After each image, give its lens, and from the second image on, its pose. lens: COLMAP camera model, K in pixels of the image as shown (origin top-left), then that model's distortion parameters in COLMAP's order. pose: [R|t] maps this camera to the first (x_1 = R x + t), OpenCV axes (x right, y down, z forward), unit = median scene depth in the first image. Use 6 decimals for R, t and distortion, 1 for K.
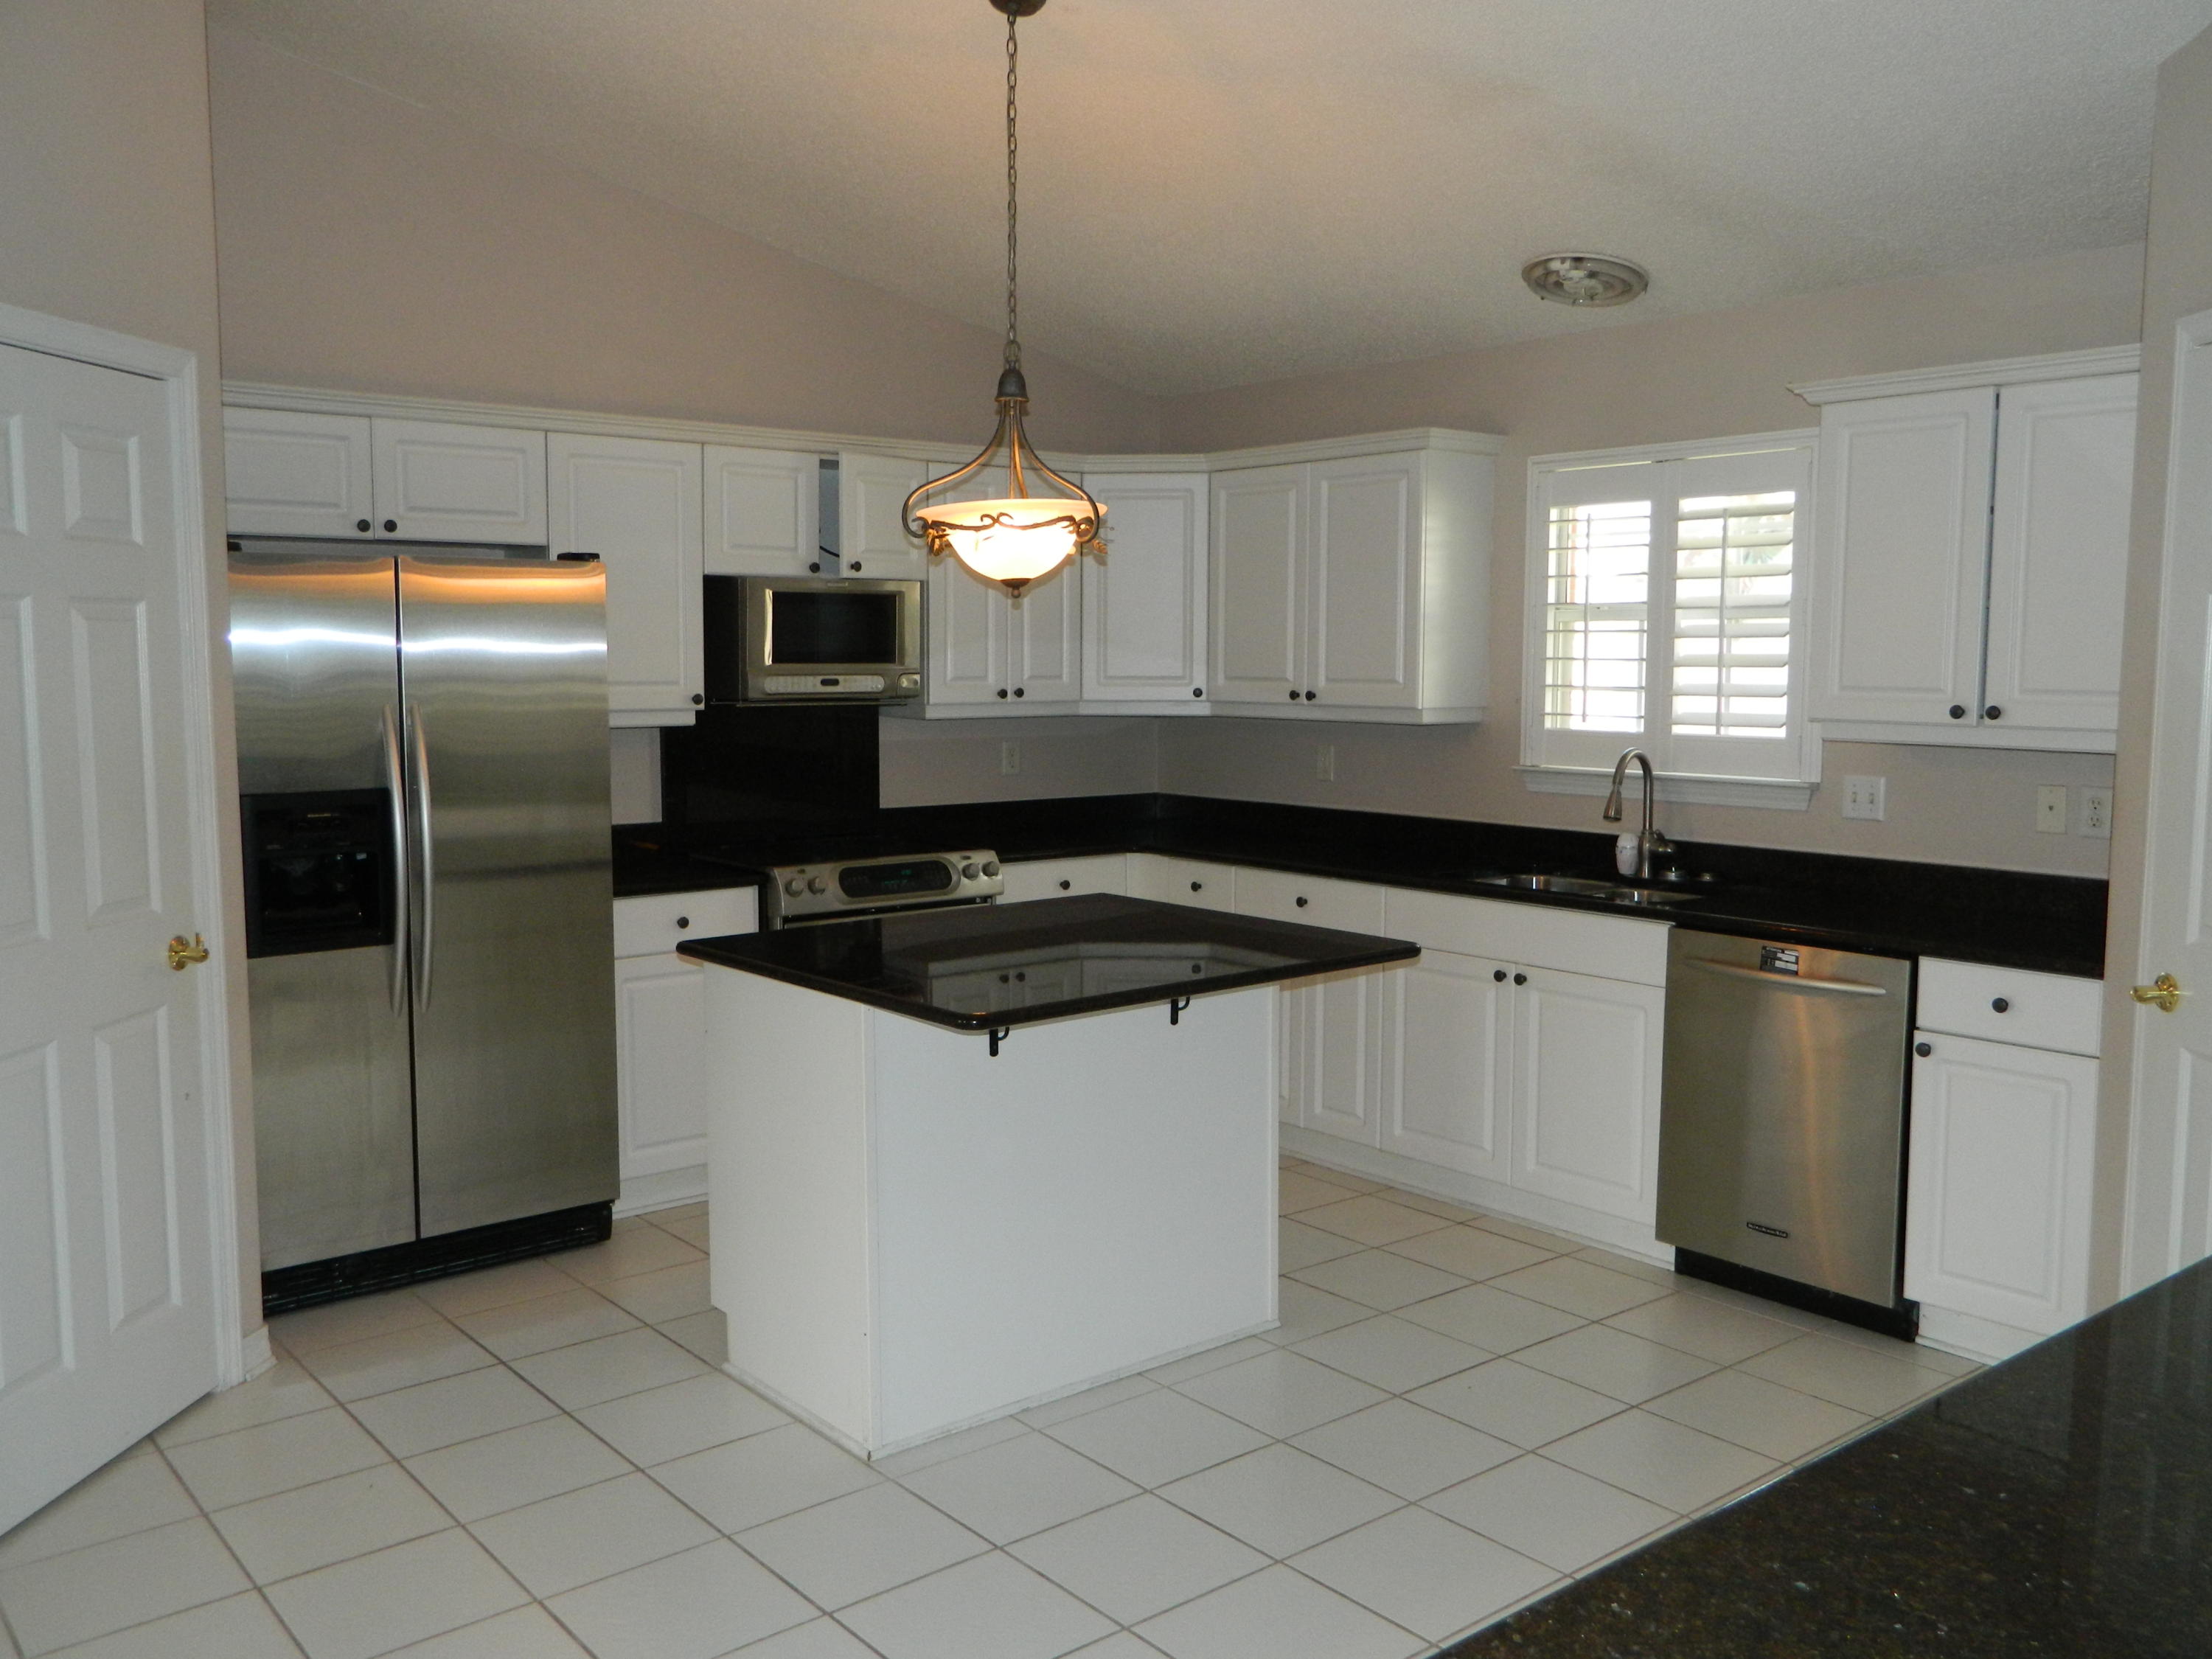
lens RADIAL K [[1836.5, 0, 1114.1], [0, 1836.5, 805.6], [0, 0, 1]] dist [0.003013, 0.004134]
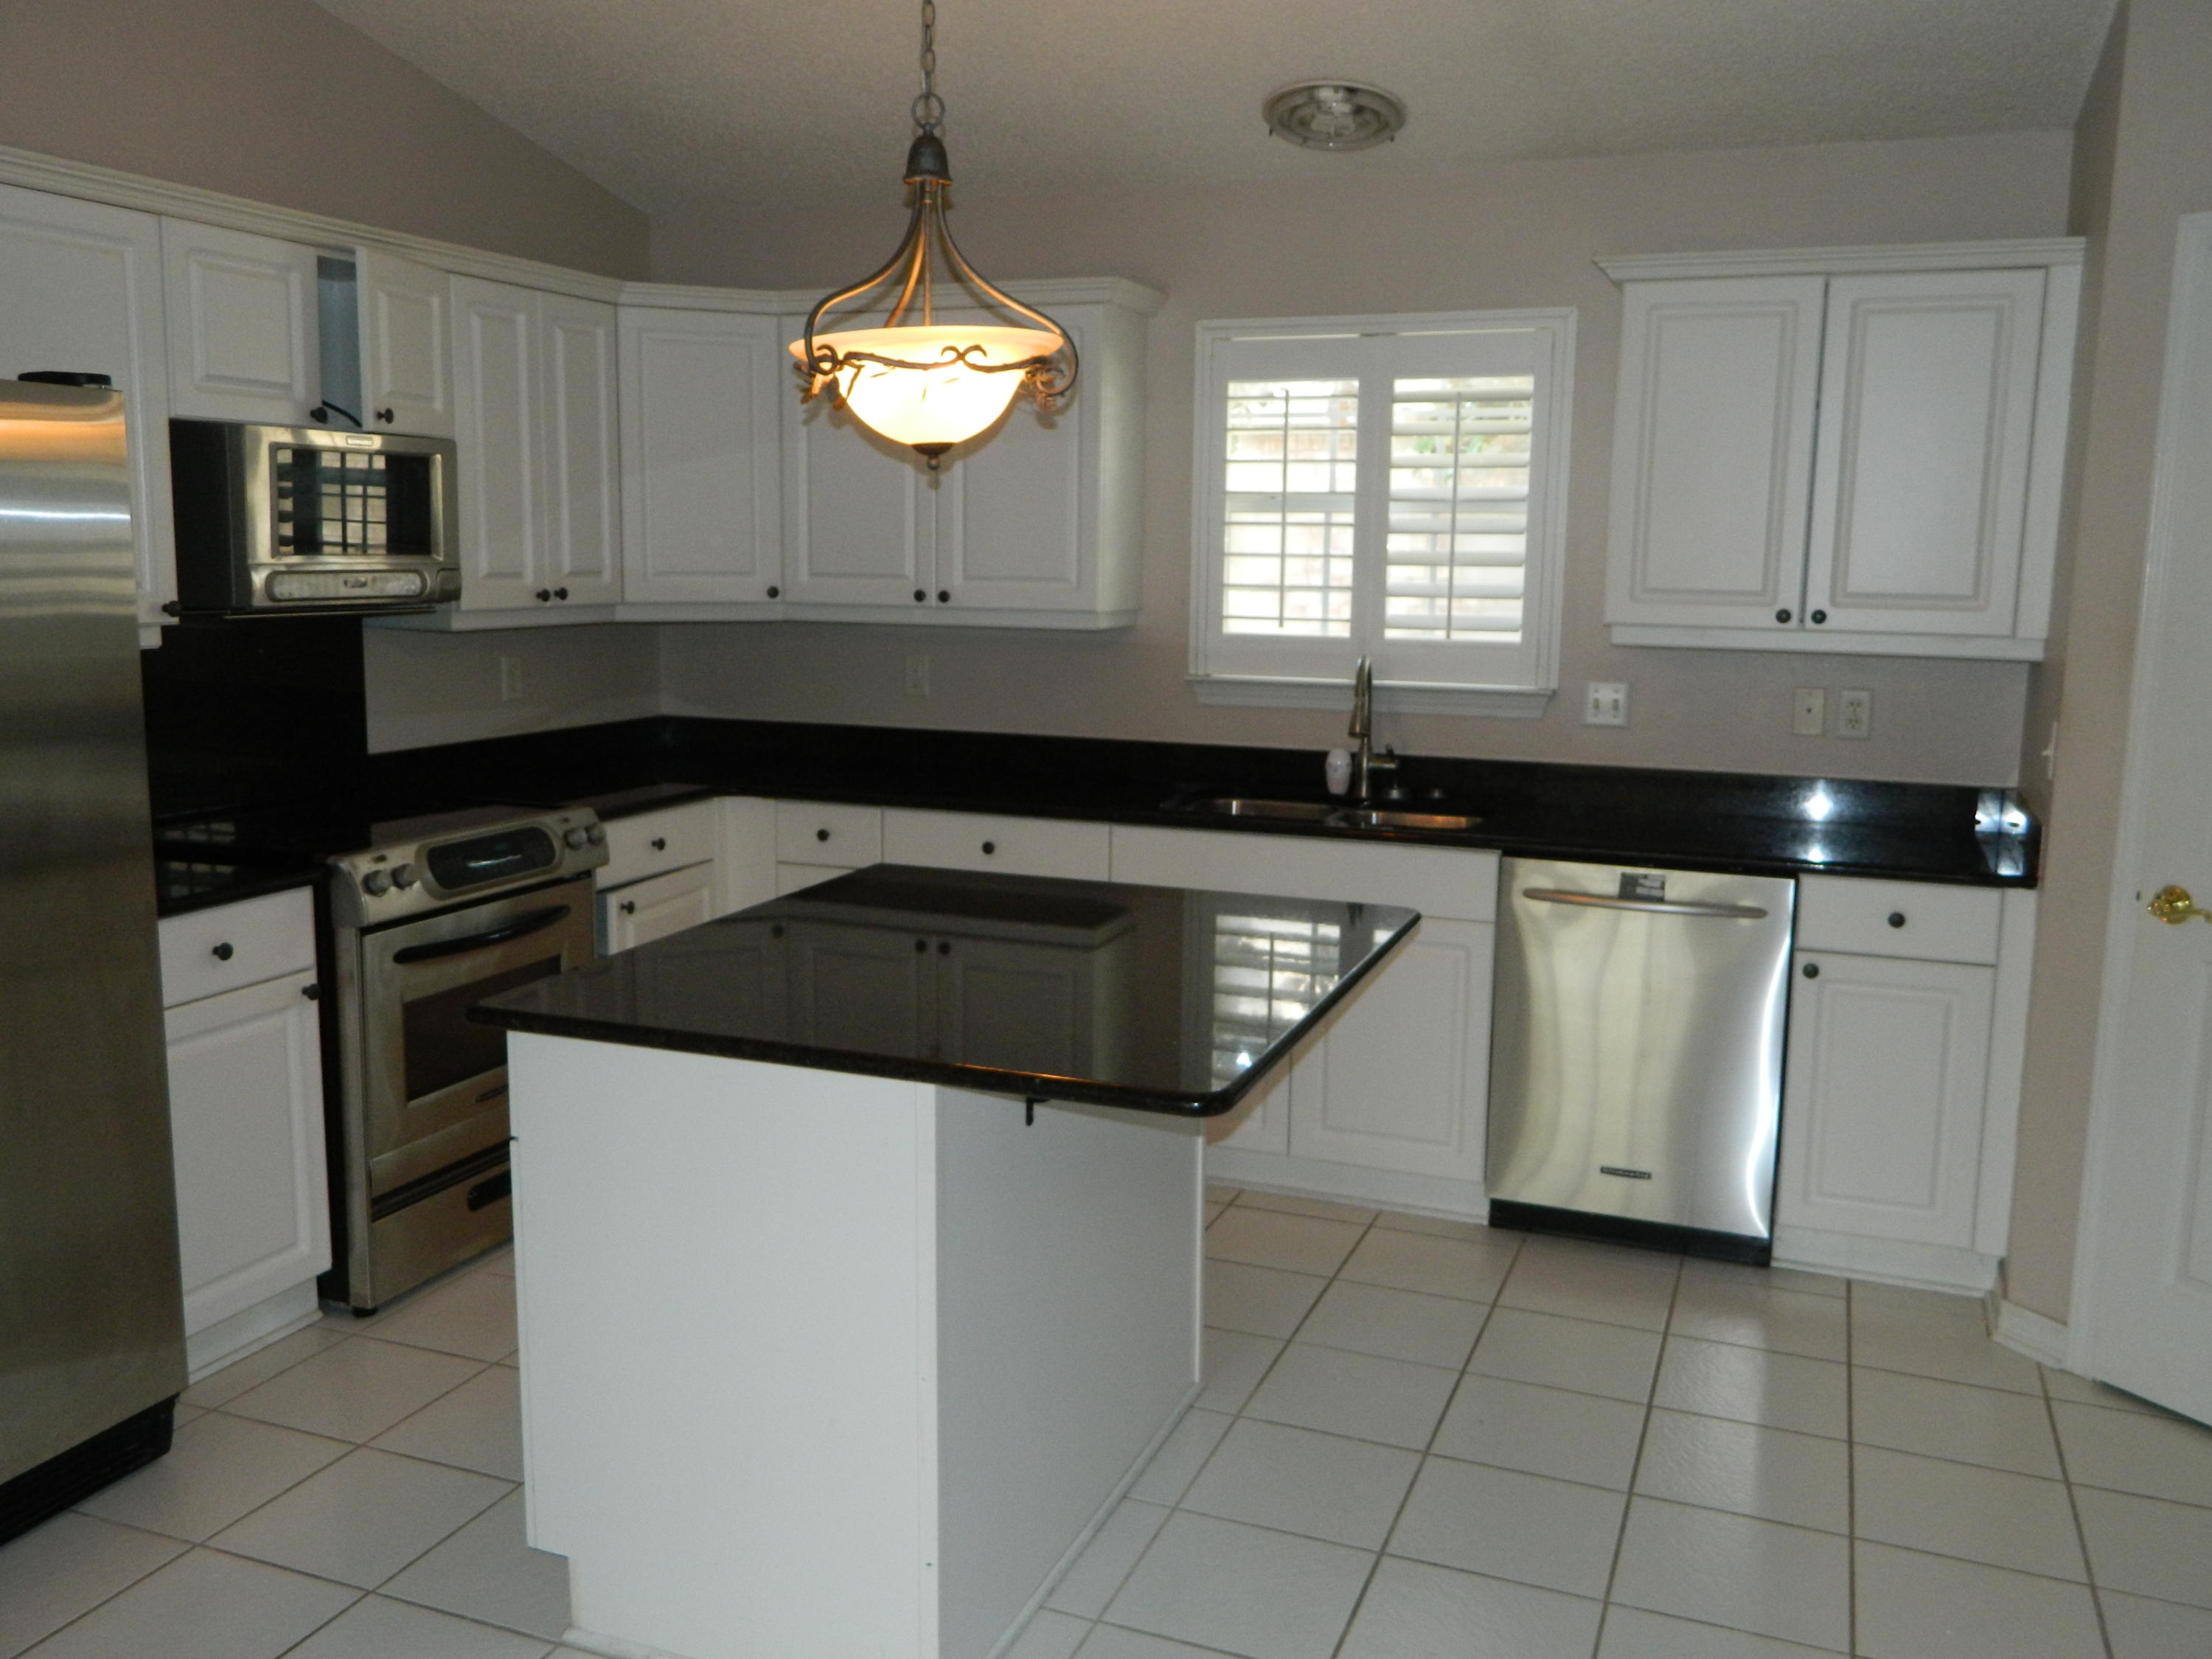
lens RADIAL K [[1836.5, 0, 1114.1], [0, 1836.5, 805.6], [0, 0, 1]] dist [0.003013, 0.004134]
pose [[0.876396, -0.059576, 0.477892, -0.259534], [0.029449, 0.997091, 0.070296, -0.024712], [-0.480690, -0.047534, 0.875602, 0.263556]]
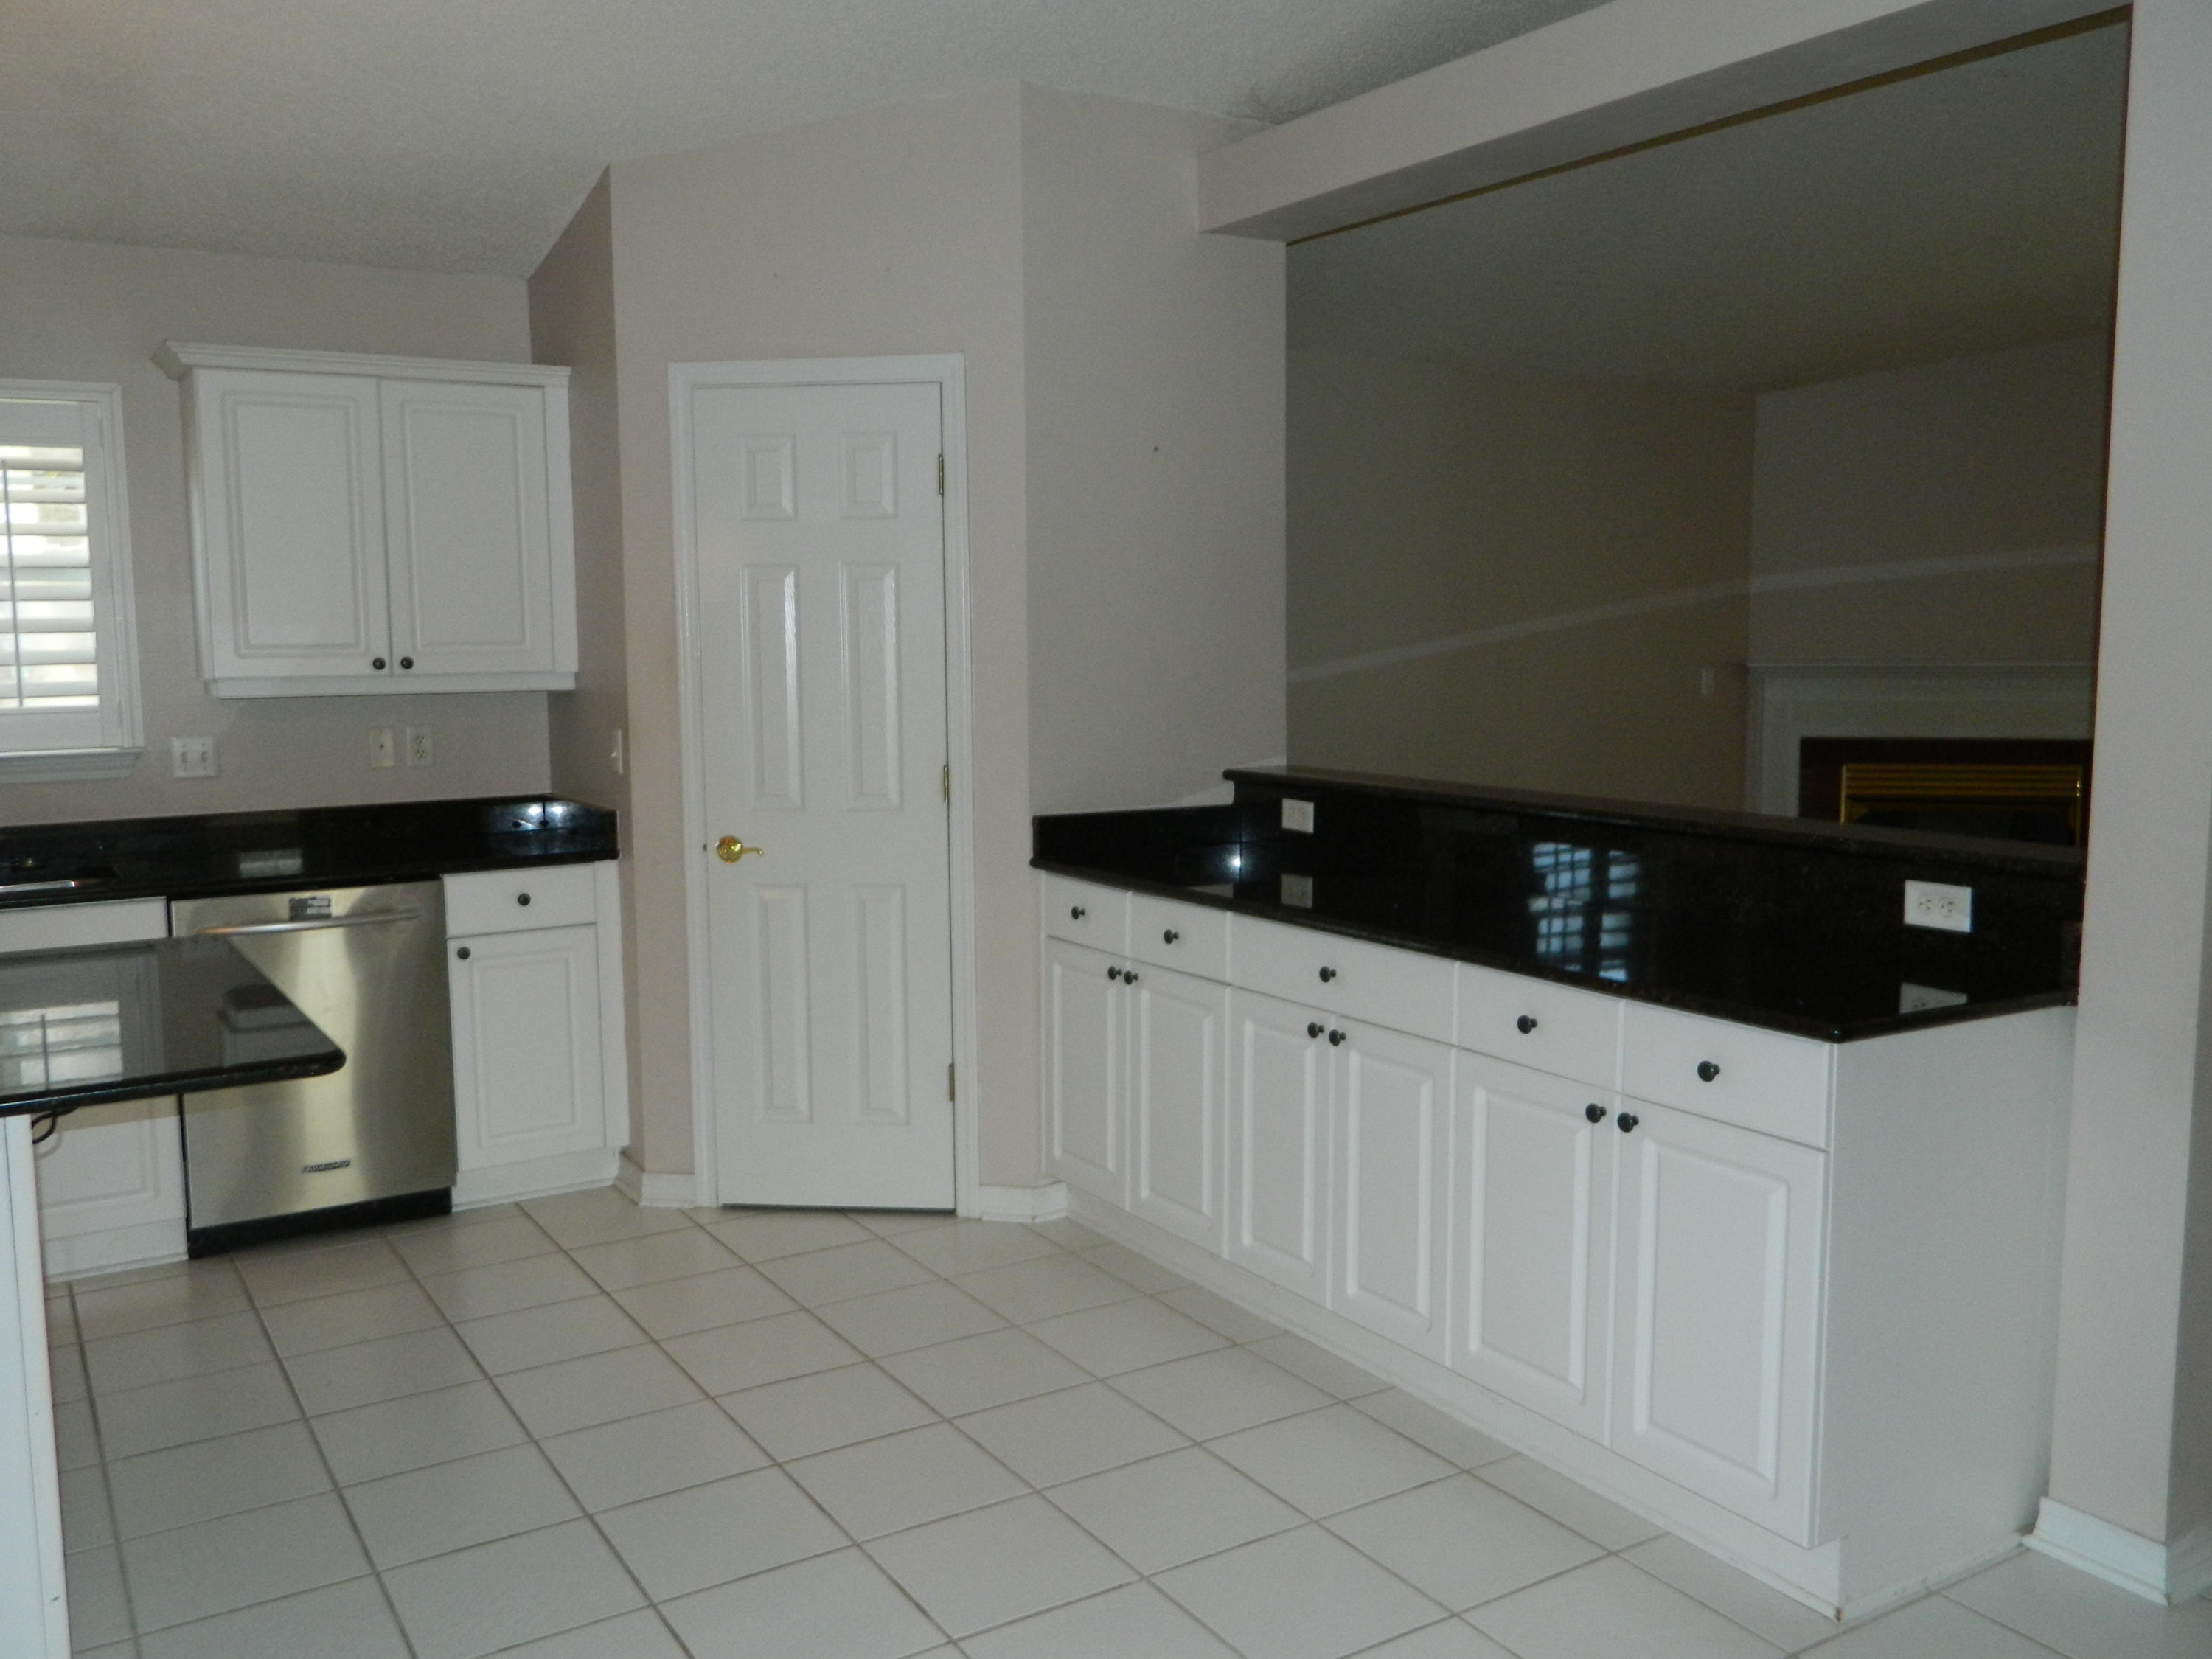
lens RADIAL K [[1820.3, 0, 1104.7], [0, 1820.3, 819.9], [0, 0, 1]] dist [-0.005851, -0.003202]
pose [[0.132293, -0.109419, 0.985153, -0.488151], [0.099082, 0.990370, 0.096693, -0.016605], [-0.986246, 0.084819, 0.141860, 0.337335]]
